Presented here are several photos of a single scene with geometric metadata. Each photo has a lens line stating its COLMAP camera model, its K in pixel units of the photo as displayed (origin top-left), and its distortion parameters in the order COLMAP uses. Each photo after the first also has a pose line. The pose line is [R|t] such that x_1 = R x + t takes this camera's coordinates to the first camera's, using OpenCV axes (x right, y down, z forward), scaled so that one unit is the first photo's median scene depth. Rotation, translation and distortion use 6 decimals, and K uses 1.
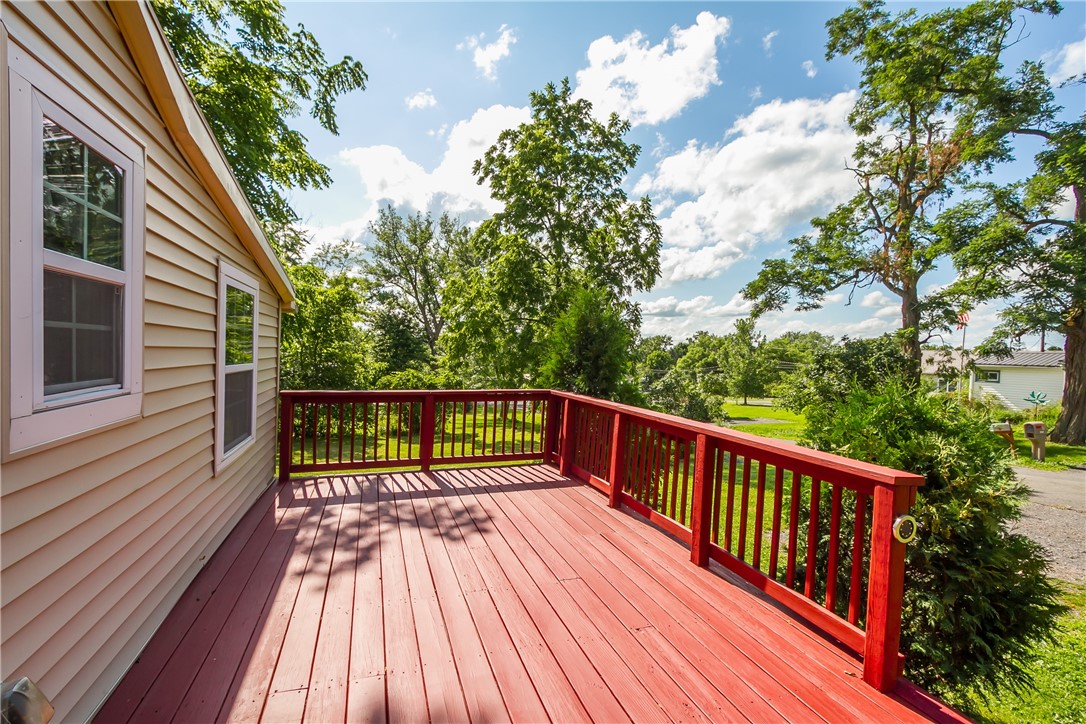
lens RADIAL K [[499.2, 0, 536.0], [0, 499.2, 362.3], [0, 0, 1]] dist [0.005602, -0.001810]
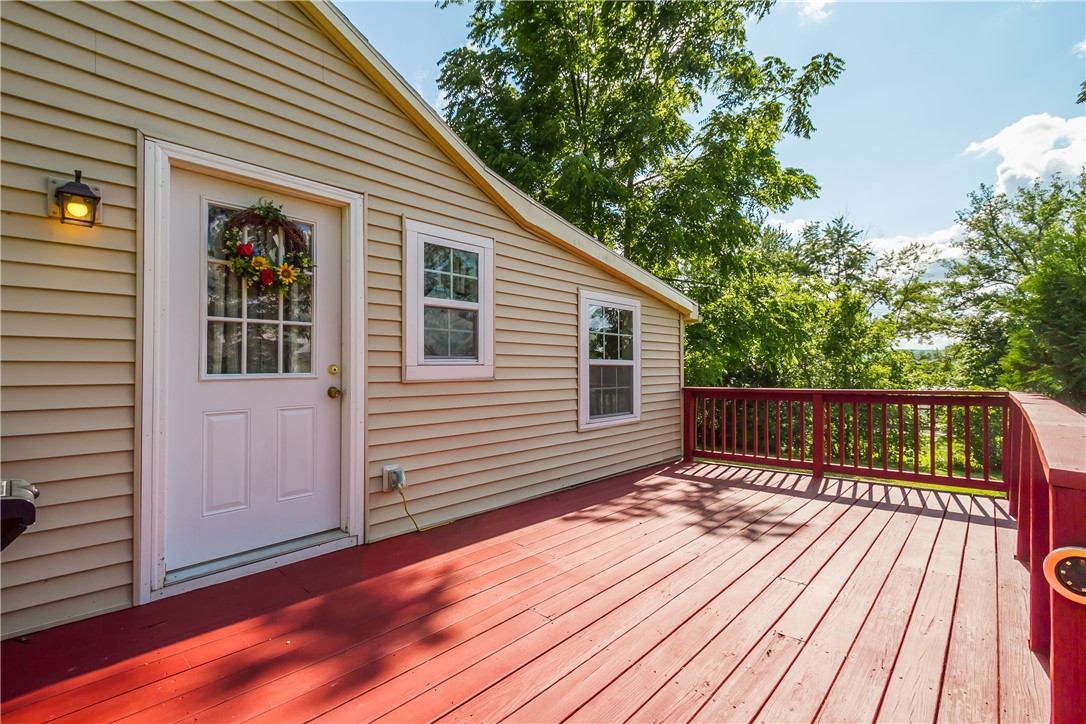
lens RADIAL K [[499.2, 0, 542.2], [0, 499.2, 362.1], [0, 0, 1]] dist [0.005602, -0.001810]
pose [[0.501639, -0.050636, -0.863594, 0.518885], [0.007939, 0.998513, -0.053936, 0.084065], [0.865041, 0.020201, 0.501295, 0.121666]]
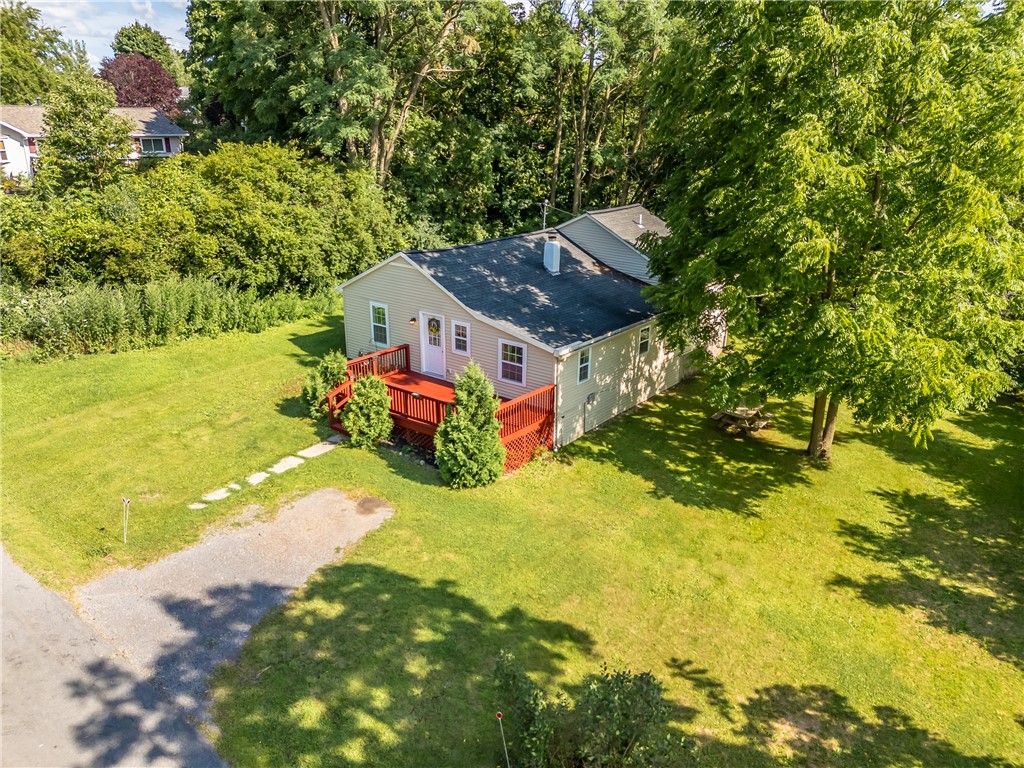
lens RADIAL K [[736.2, 0, 512.7], [0, 736.2, 384.0], [0, 0, 1]] dist [0.066078, -0.002699]
pose [[-0.821166, 0.145240, -0.551898, 2.755117], [-0.054513, 0.942688, 0.329191, -1.811730], [0.568080, 0.300406, -0.766186, 5.653629]]
